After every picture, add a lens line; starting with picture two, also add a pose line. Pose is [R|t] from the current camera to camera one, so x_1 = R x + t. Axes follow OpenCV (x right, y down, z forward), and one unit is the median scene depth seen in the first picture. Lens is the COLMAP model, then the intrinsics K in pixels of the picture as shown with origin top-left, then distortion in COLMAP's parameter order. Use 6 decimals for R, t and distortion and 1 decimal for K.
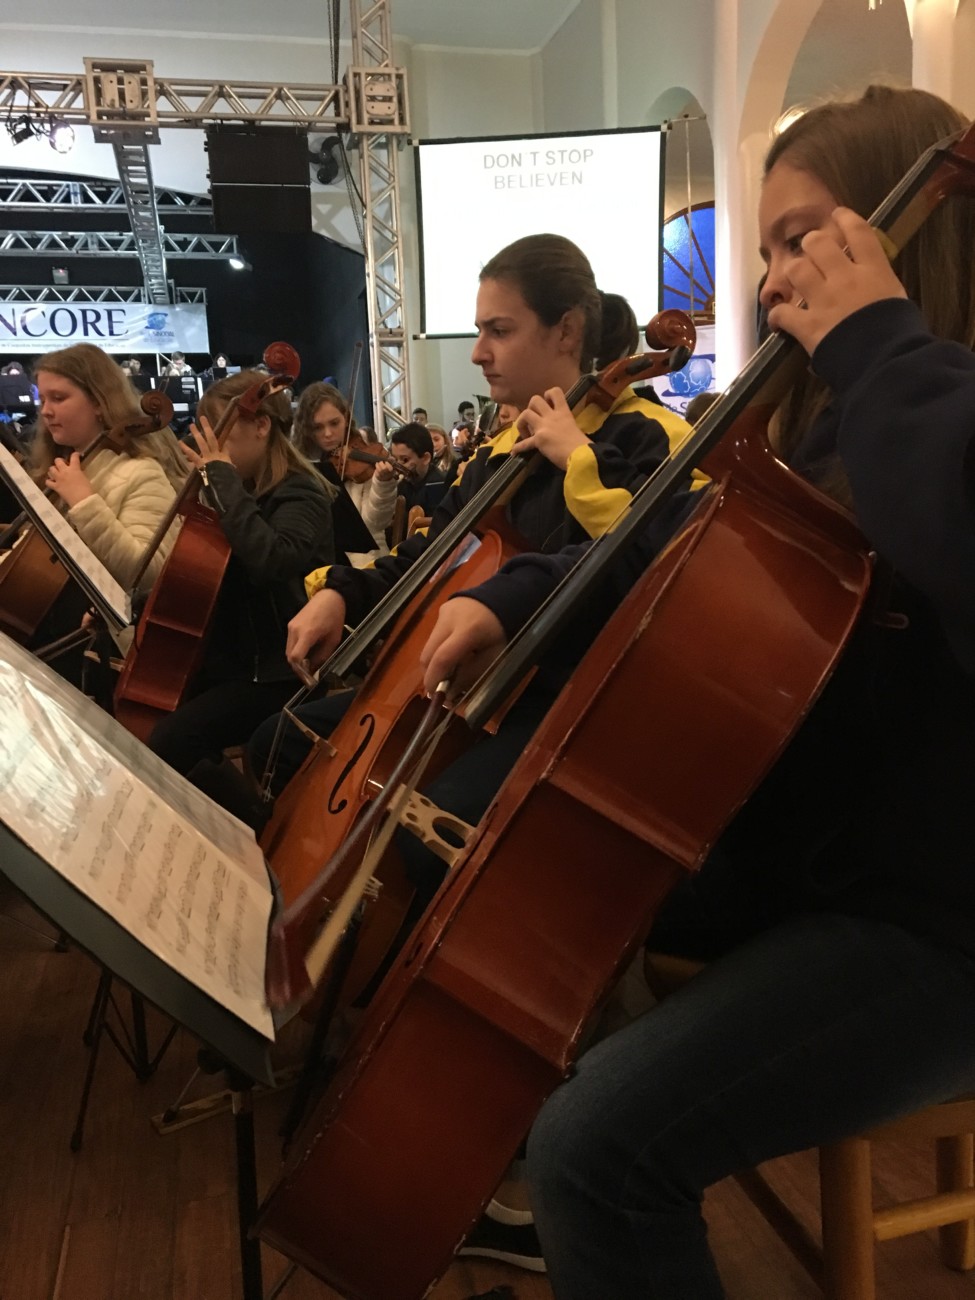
lens RADIAL K [[1091.8, 0, 490.1], [0, 1091.8, 644.9], [0, 0, 1]] dist [0.069679, -0.091433]
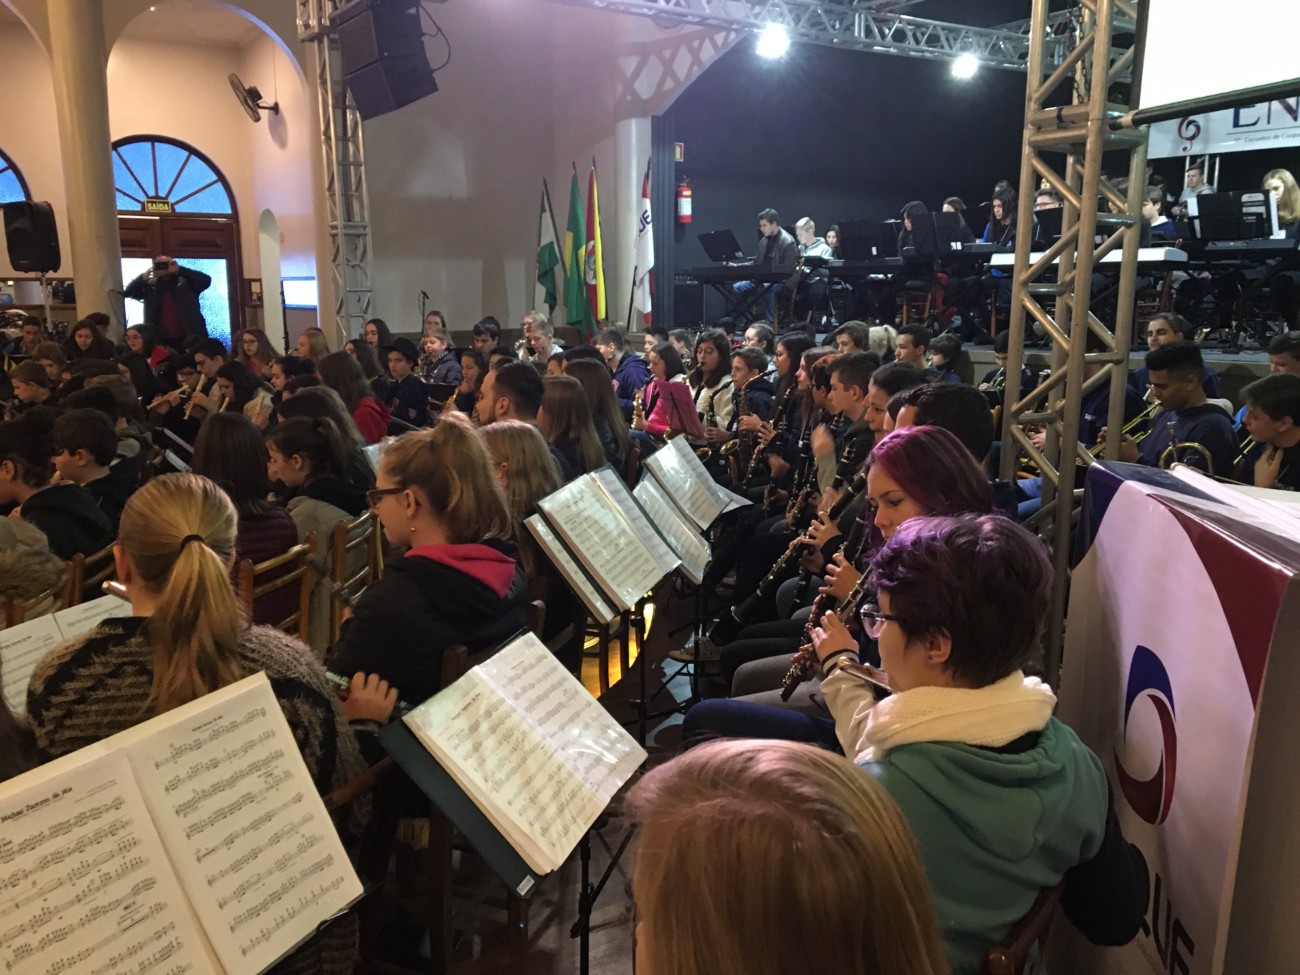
lens RADIAL K [[1091.8, 0, 654.7], [0, 1091.8, 485.0], [0, 0, 1]] dist [0.069679, -0.091433]
pose [[0.340379, 0.205038, -0.917661, 0.250443], [-0.154250, 0.974890, 0.160610, -0.204326], [0.927550, 0.086881, 0.363460, 0.756979]]
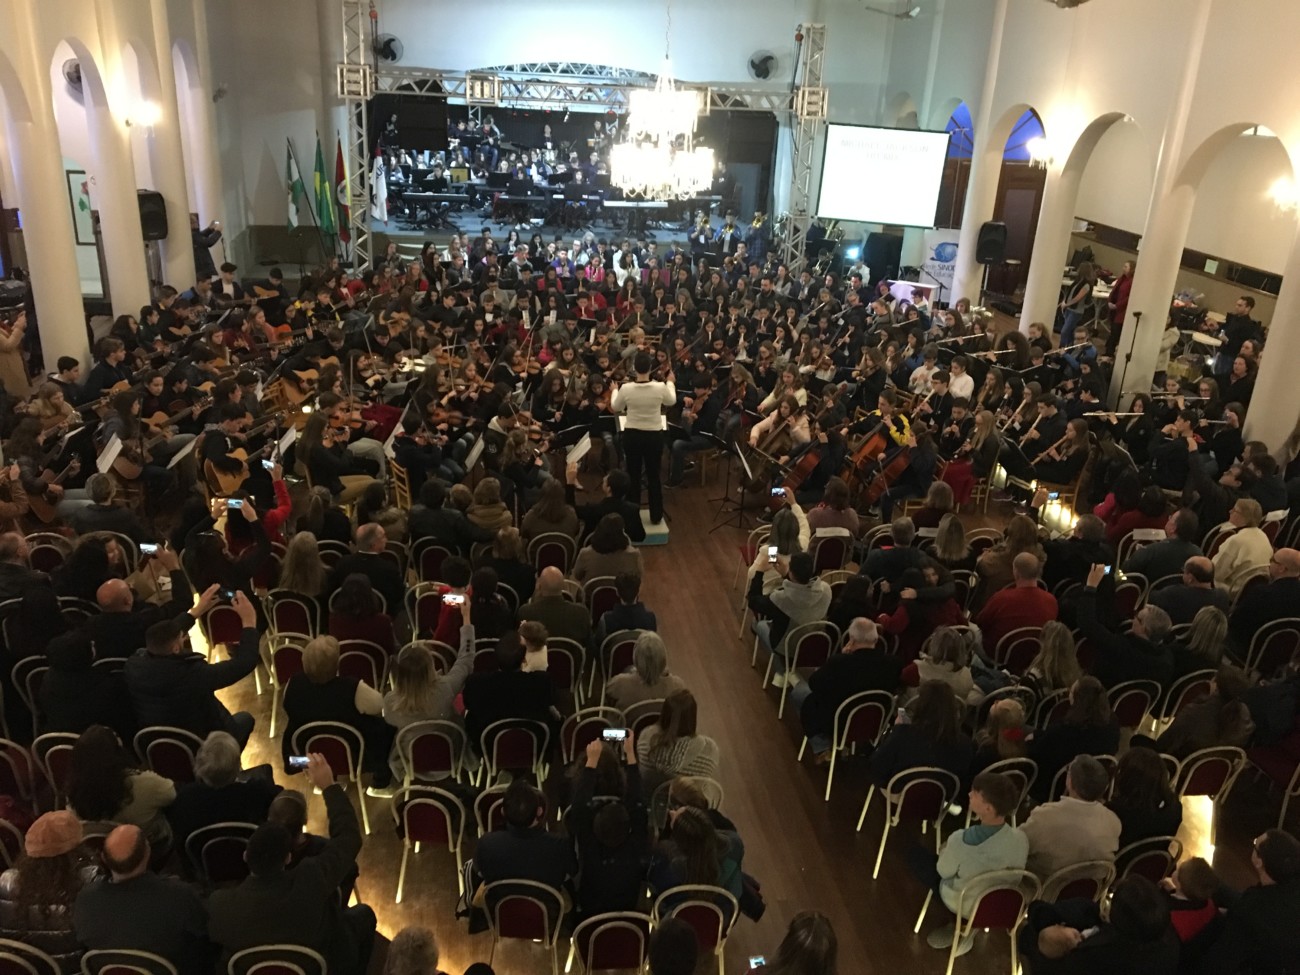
lens RADIAL K [[1091.8, 0, 649.0], [0, 1091.8, 485.5], [0, 0, 1]] dist [0.069679, -0.091433]
pose [[0.990855, 0.119866, -0.061961, -0.187674], [-0.103447, 0.969647, 0.221549, -0.223765], [0.086637, -0.213113, 0.973179, -1.146965]]
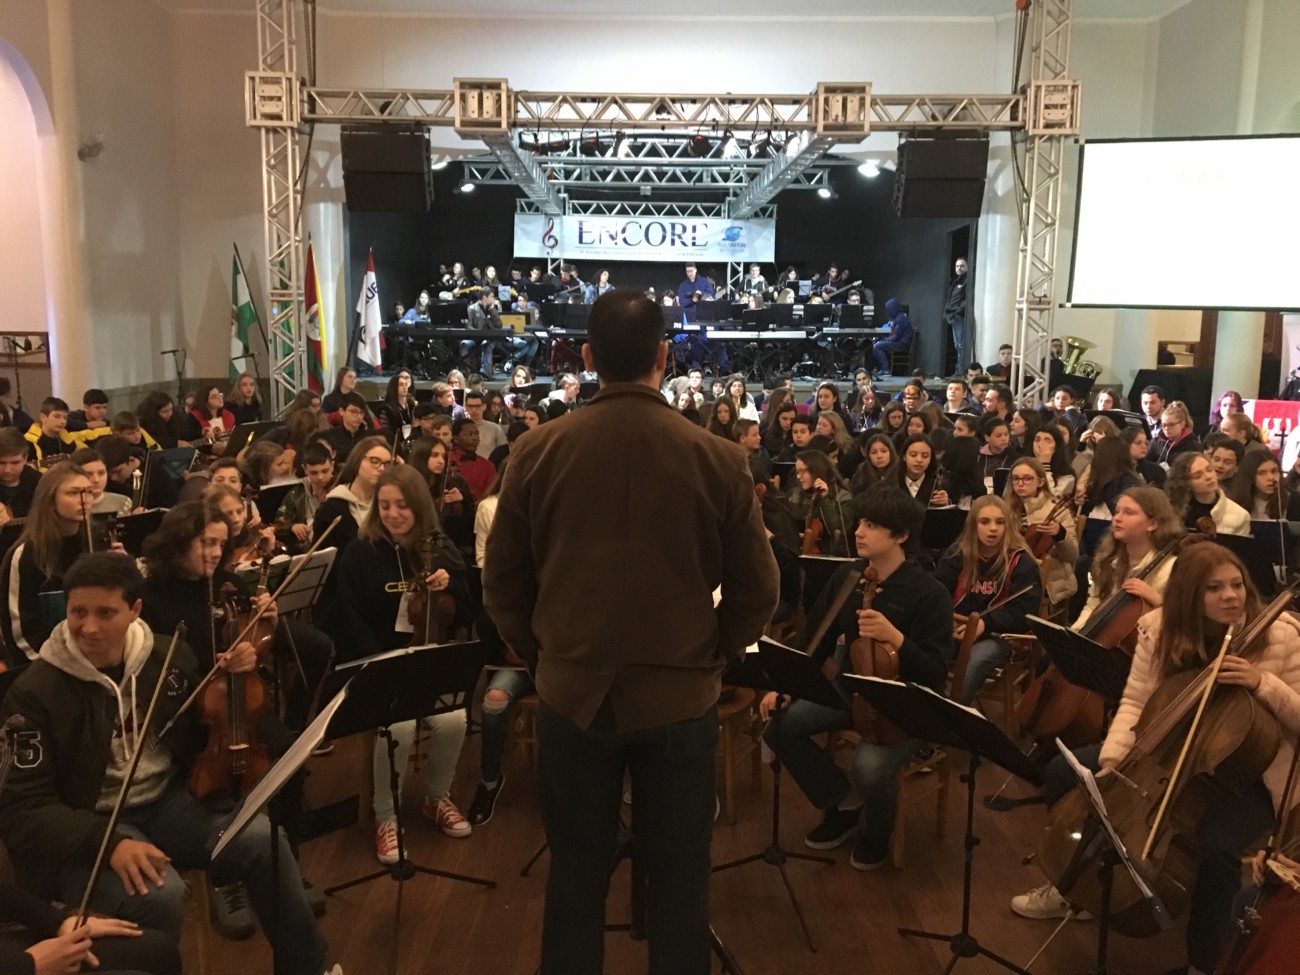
lens RADIAL K [[1091.8, 0, 648.0], [0, 1091.8, 488.7], [0, 0, 1]] dist [0.069679, -0.091433]
pose [[0.969017, 0.084430, -0.232116, -0.209105], [-0.086164, 0.996277, 0.002676, -0.056908], [0.231478, 0.017407, 0.972684, -0.224948]]
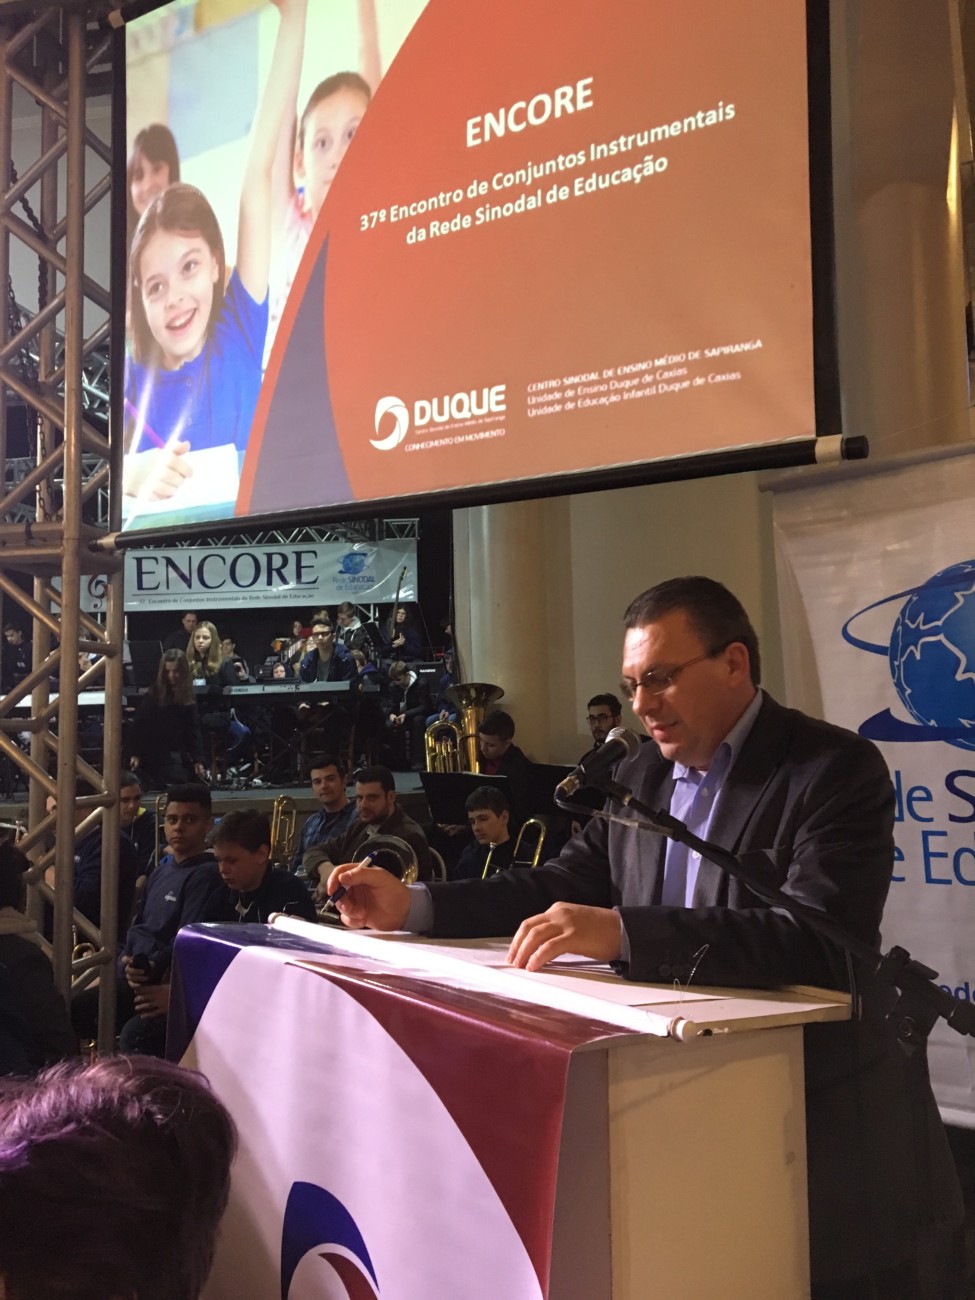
lens RADIAL K [[1091.8, 0, 482.9], [0, 1091.8, 646.2], [0, 0, 1]] dist [0.069679, -0.091433]
pose [[0.906600, -0.009310, -0.421887, 0.188256], [-0.081277, 0.977185, -0.196221, -0.199374], [0.414089, 0.212184, 0.885160, 0.780915]]
